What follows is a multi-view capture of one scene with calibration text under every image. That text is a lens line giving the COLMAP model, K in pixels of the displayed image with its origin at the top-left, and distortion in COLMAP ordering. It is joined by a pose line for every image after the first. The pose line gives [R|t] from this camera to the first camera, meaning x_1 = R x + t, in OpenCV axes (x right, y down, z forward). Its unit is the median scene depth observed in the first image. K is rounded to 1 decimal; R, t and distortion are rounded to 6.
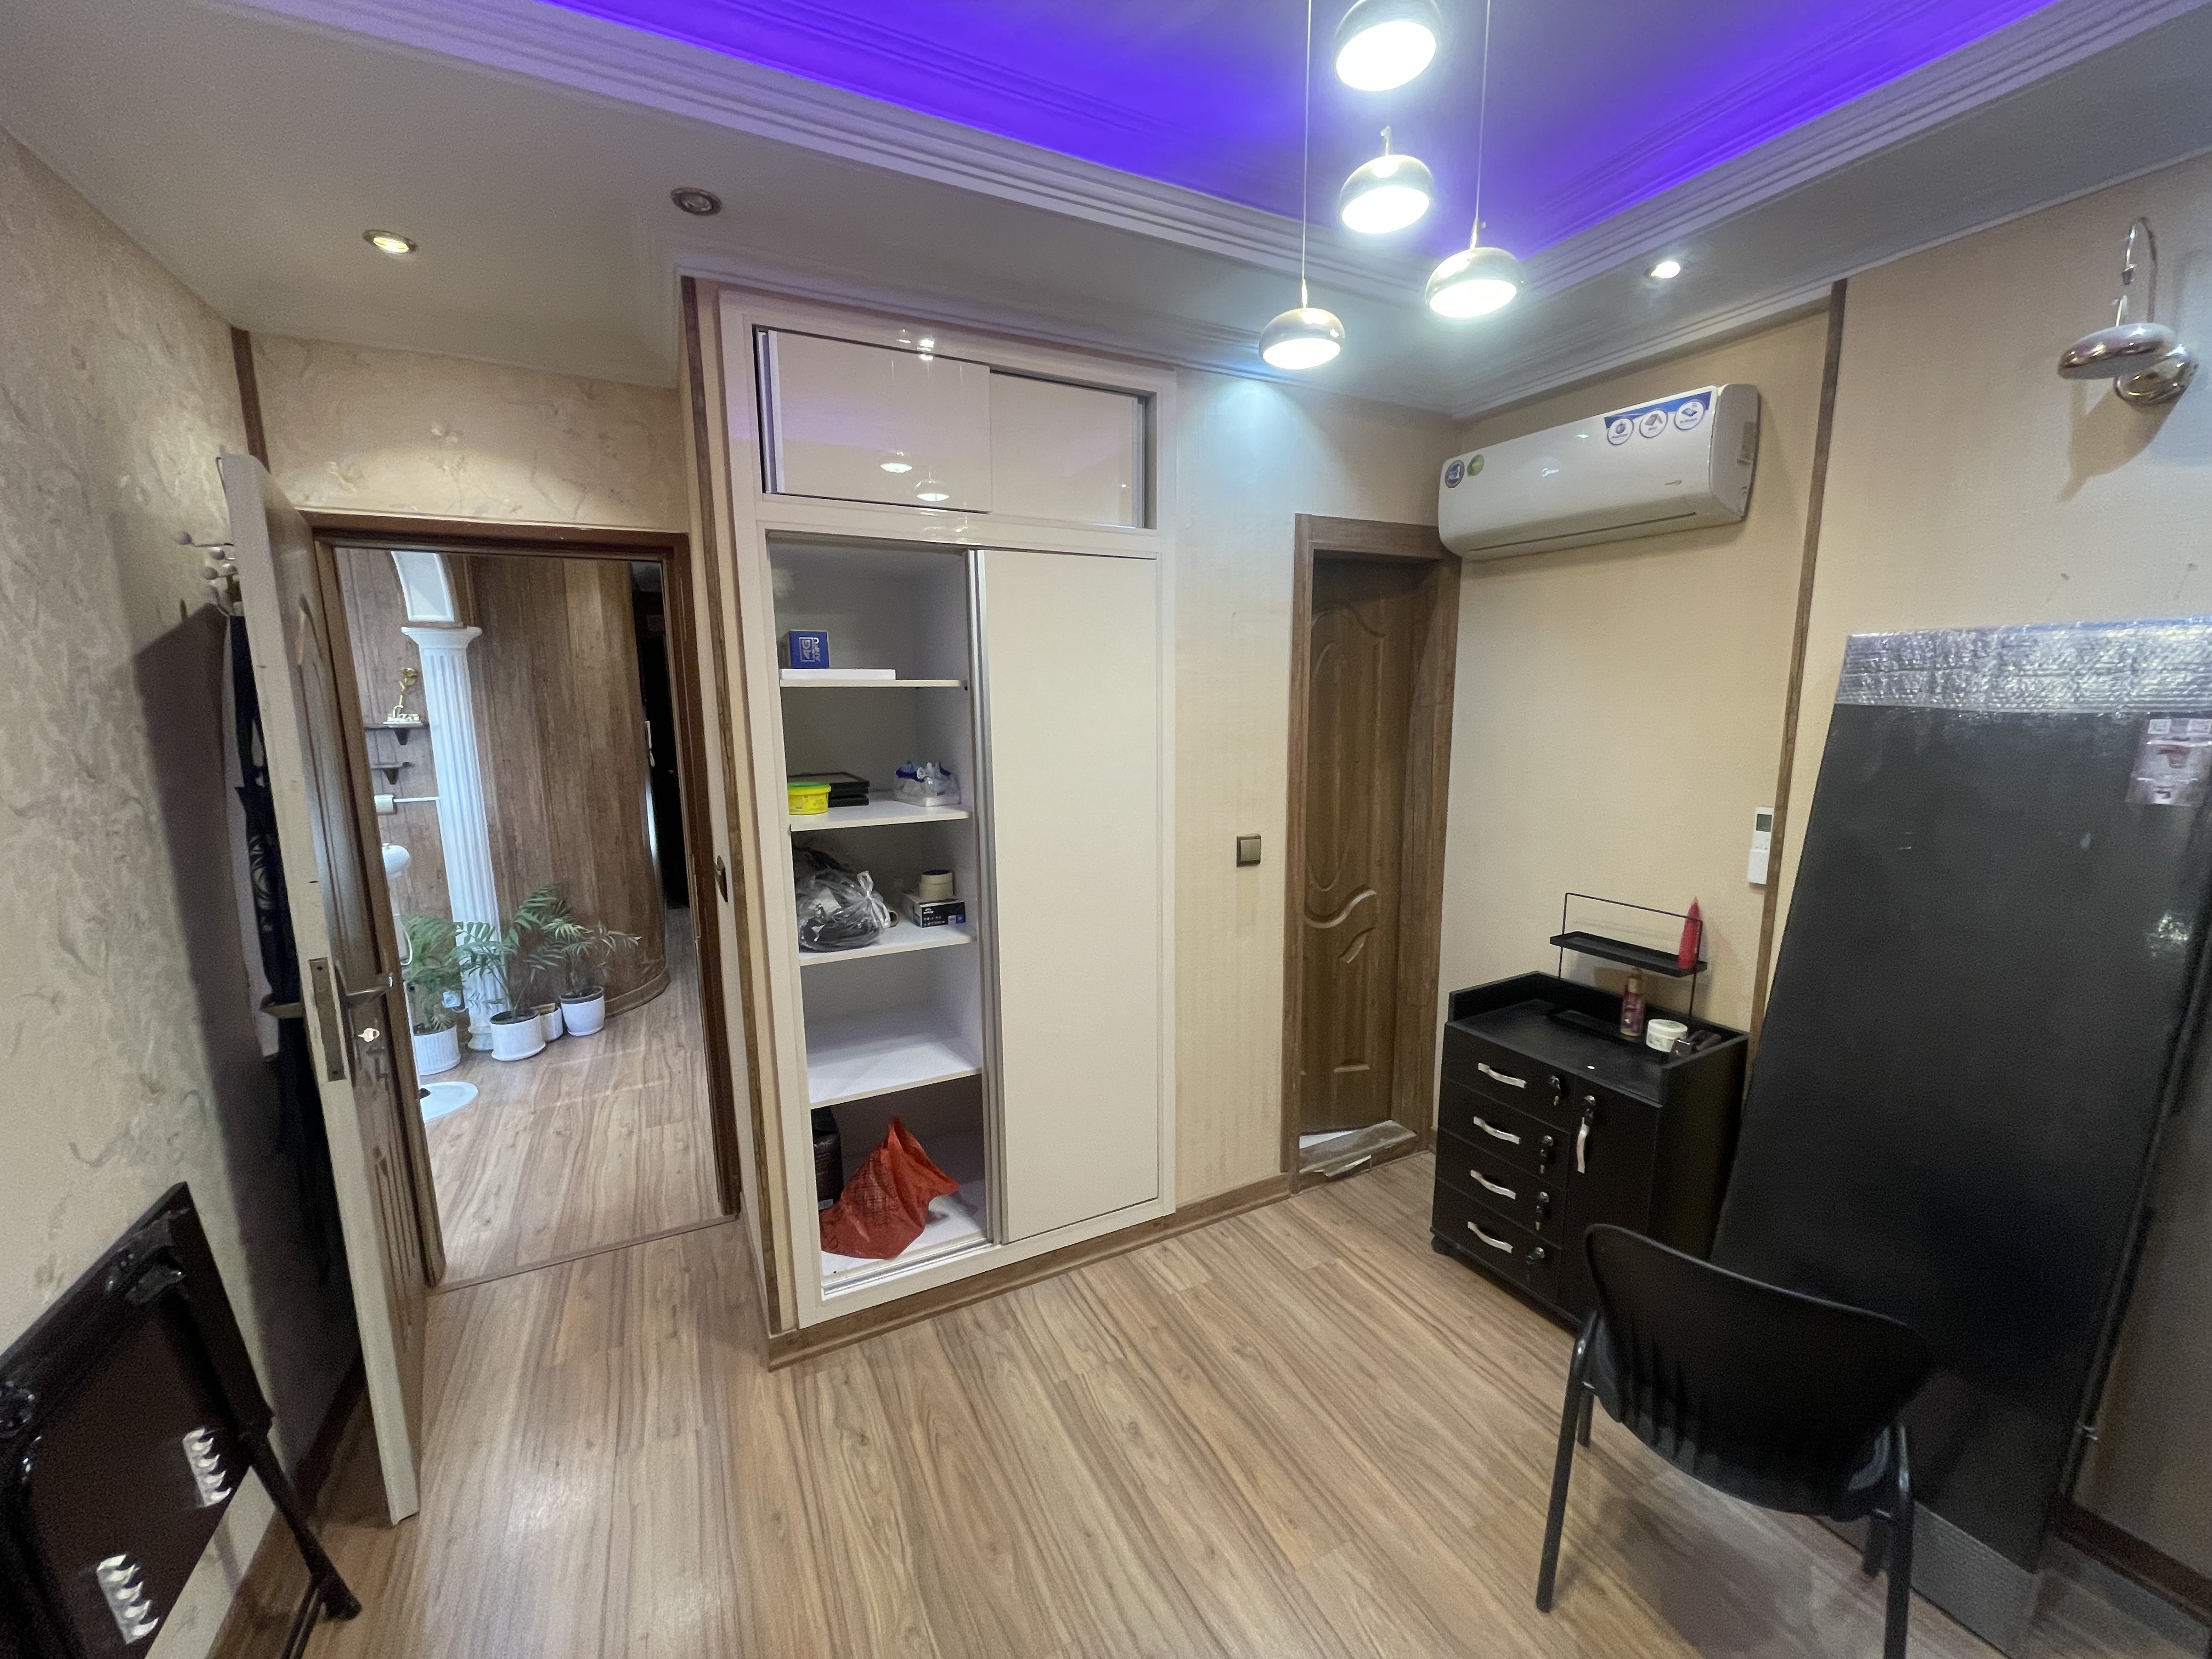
lens RADIAL K [[887.6, 0, 1107.3], [0, 887.6, 829.3], [0, 0, 1]] dist [-0.000722, -0.000032]
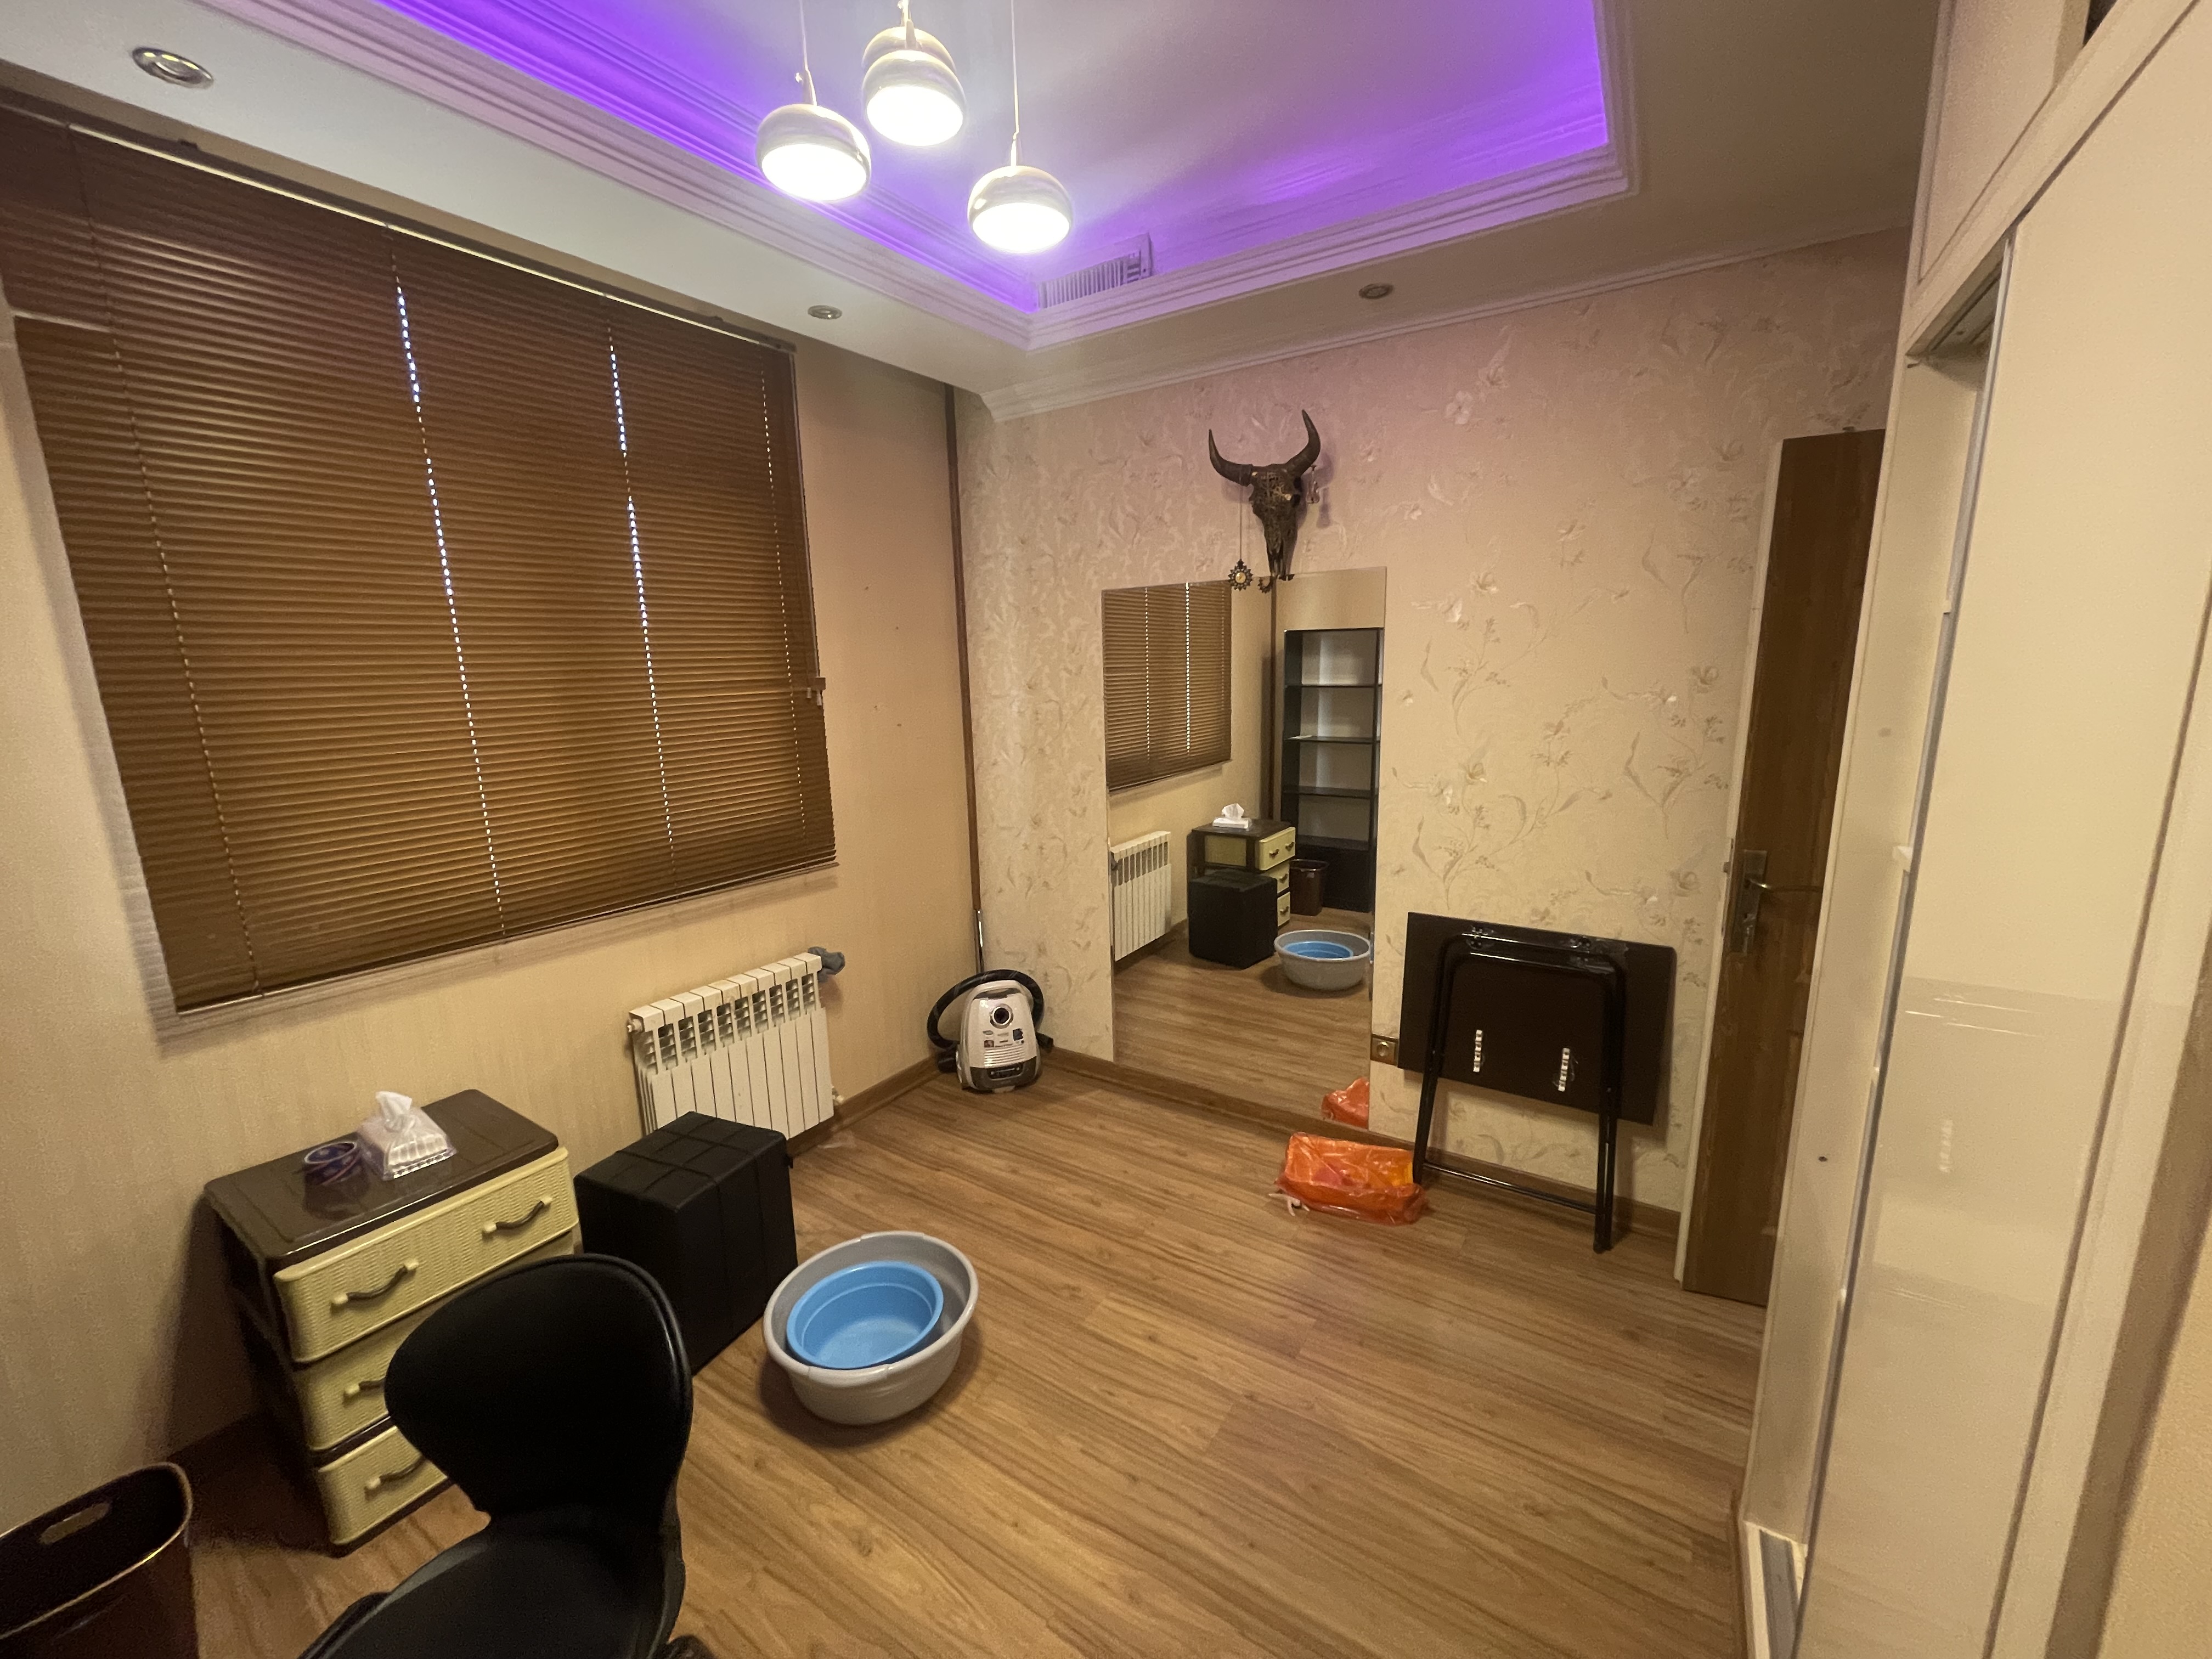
lens RADIAL K [[887.6, 0, 1104.5], [0, 887.6, 826.6], [0, 0, 1]] dist [-0.000722, -0.000032]
pose [[-0.863370, 0.137478, -0.485481, 0.524969], [-0.041855, 0.939337, 0.340434, -0.278376], [0.502833, 0.314240, -0.805241, 1.608384]]
